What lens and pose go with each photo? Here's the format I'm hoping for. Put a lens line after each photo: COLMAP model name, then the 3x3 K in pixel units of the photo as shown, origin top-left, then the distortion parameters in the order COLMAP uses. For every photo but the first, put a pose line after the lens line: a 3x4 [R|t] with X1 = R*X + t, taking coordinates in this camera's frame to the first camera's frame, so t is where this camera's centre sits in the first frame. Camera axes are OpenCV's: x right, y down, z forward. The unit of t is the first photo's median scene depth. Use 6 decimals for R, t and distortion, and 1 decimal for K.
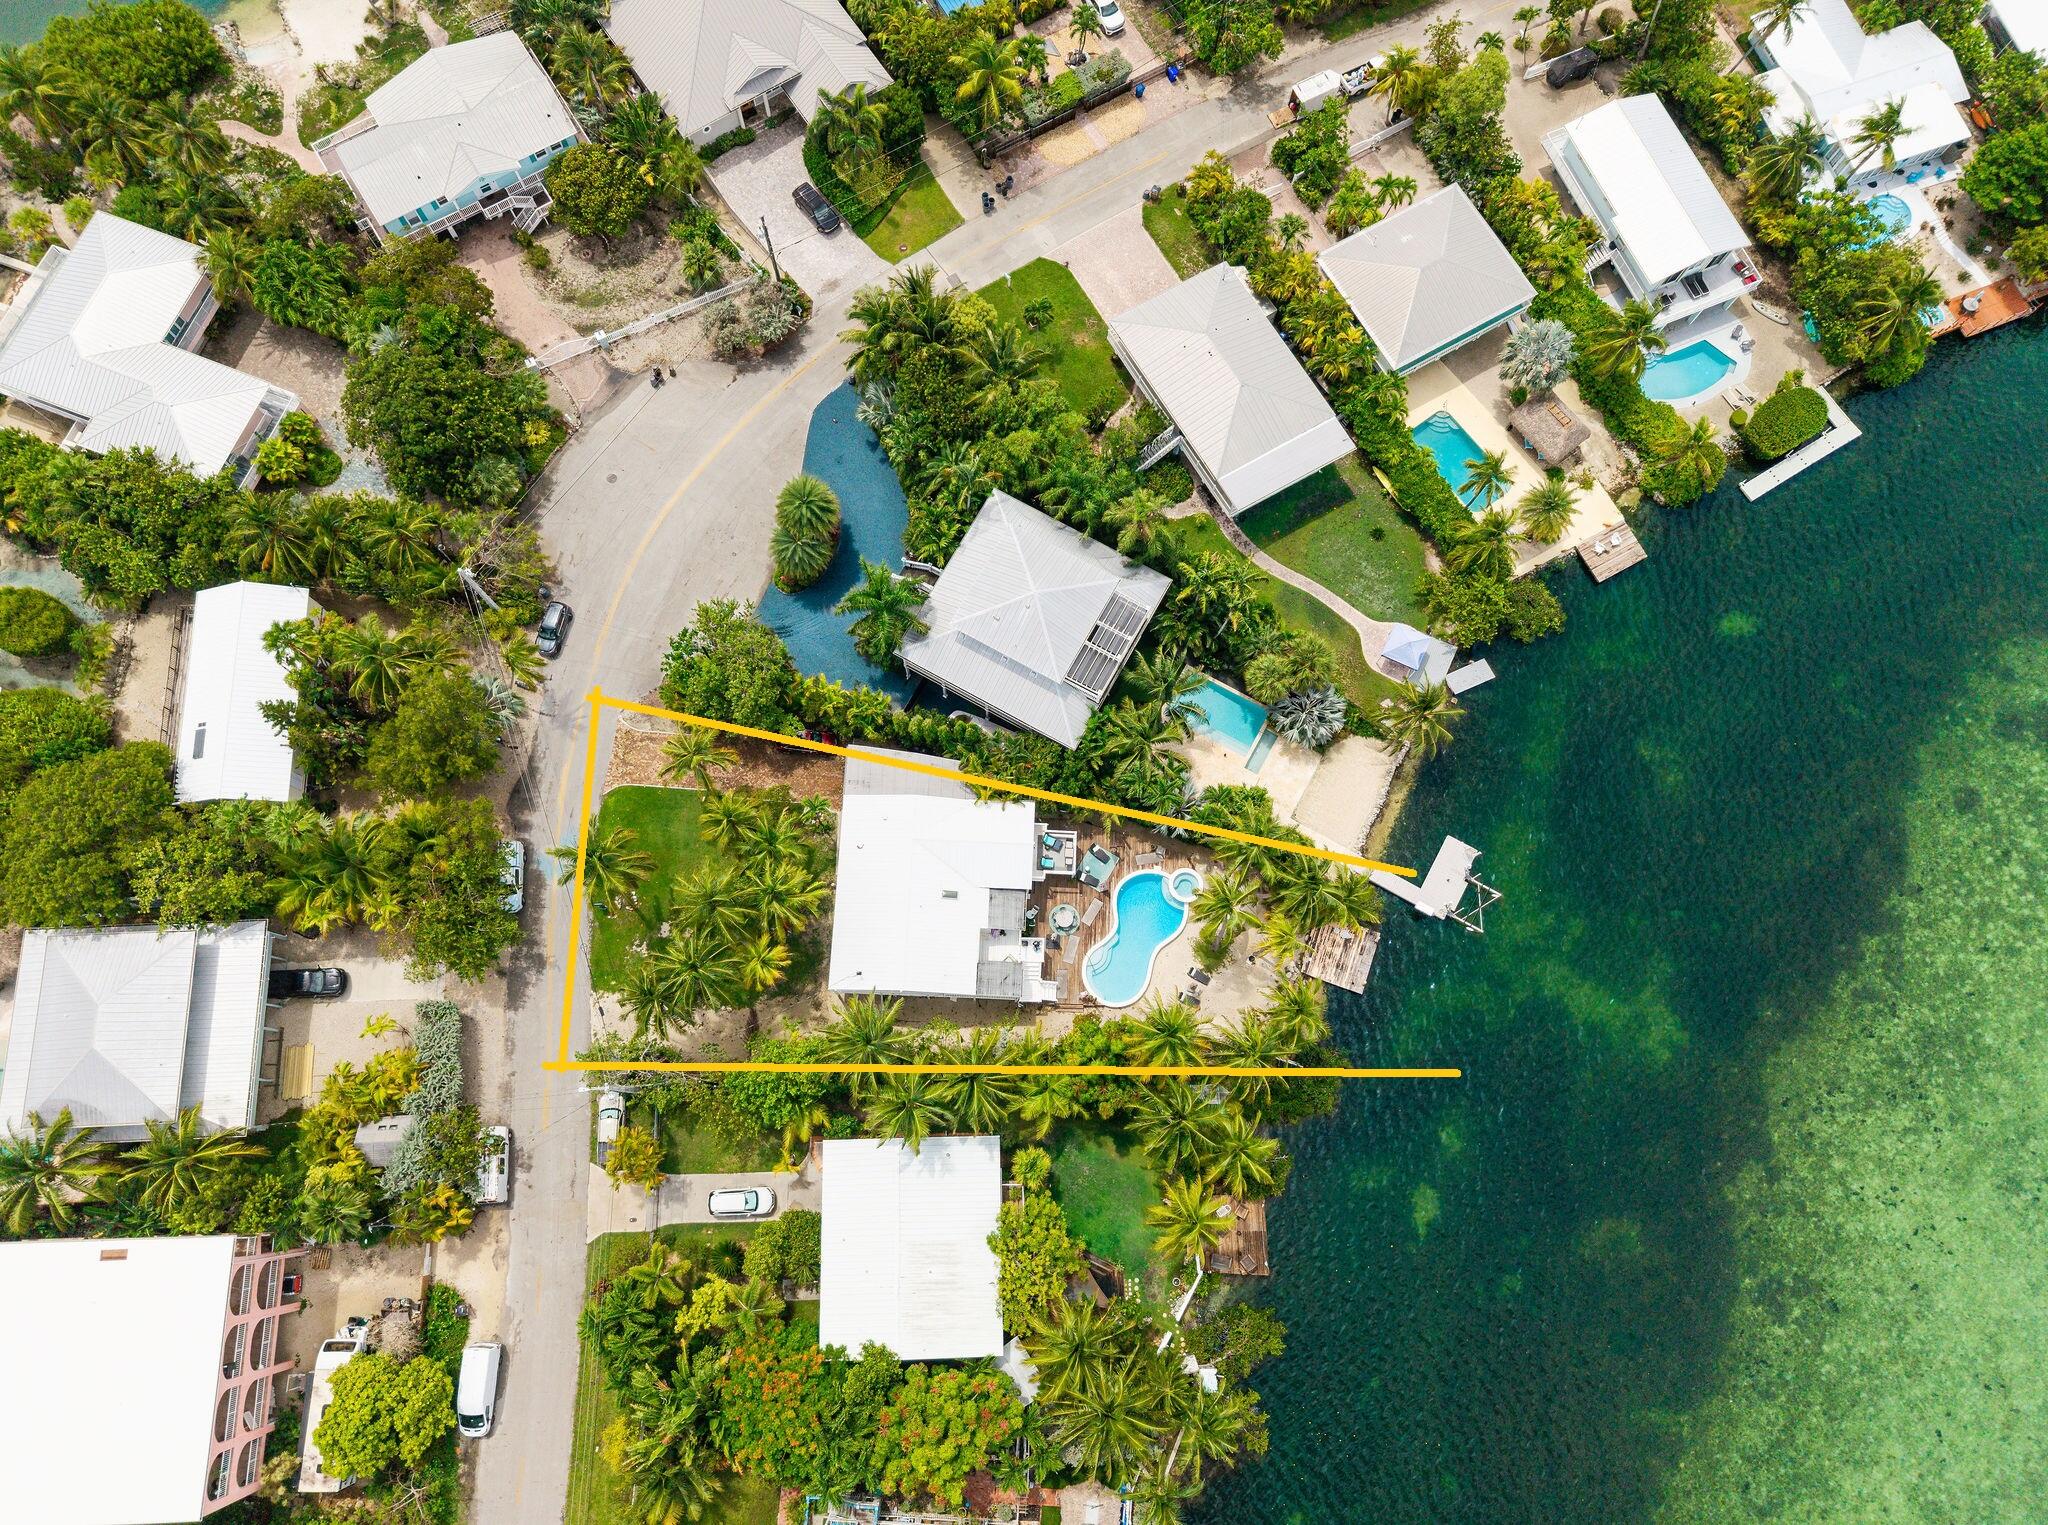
lens RADIAL K [[1418.1, 0, 1024.0], [0, 1418.1, 762.5], [0, 0, 1]] dist [0.001721, -0.004654]
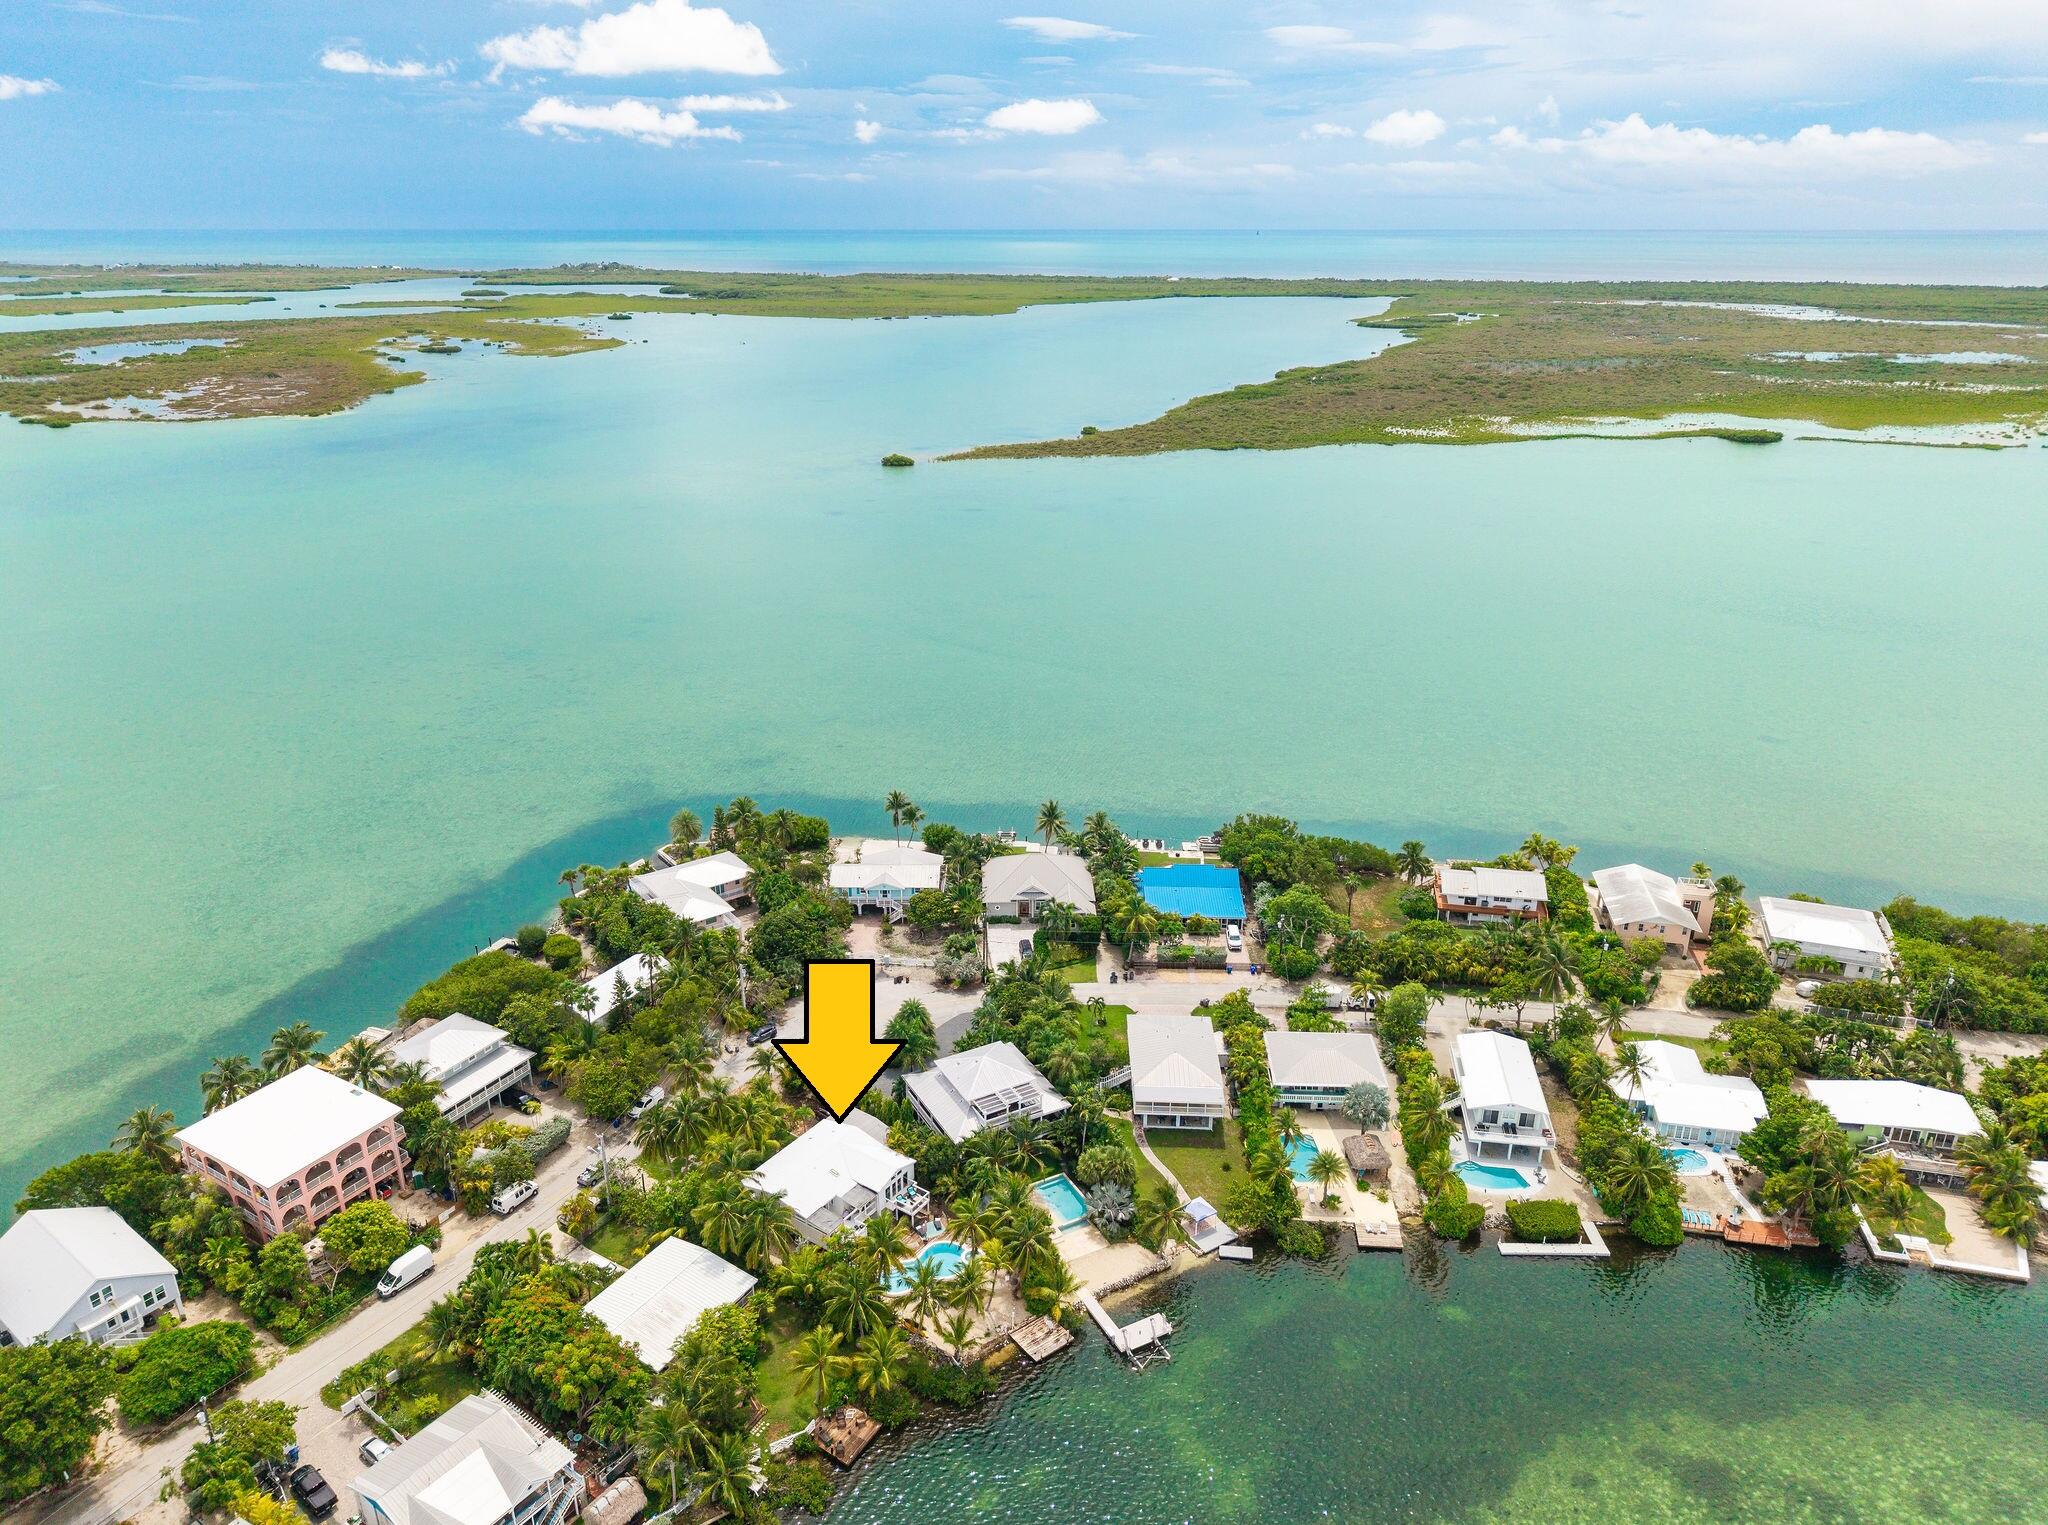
lens RADIAL K [[1418.1, 0, 1024.0], [0, 1418.1, 762.5], [0, 0, 1]] dist [0.001721, -0.004654]
pose [[0.840974, 0.179763, -0.510341, 0.748614], [-0.519311, 0.532979, -0.668019, 0.704663], [0.151915, 0.826812, 0.541574, -0.169461]]
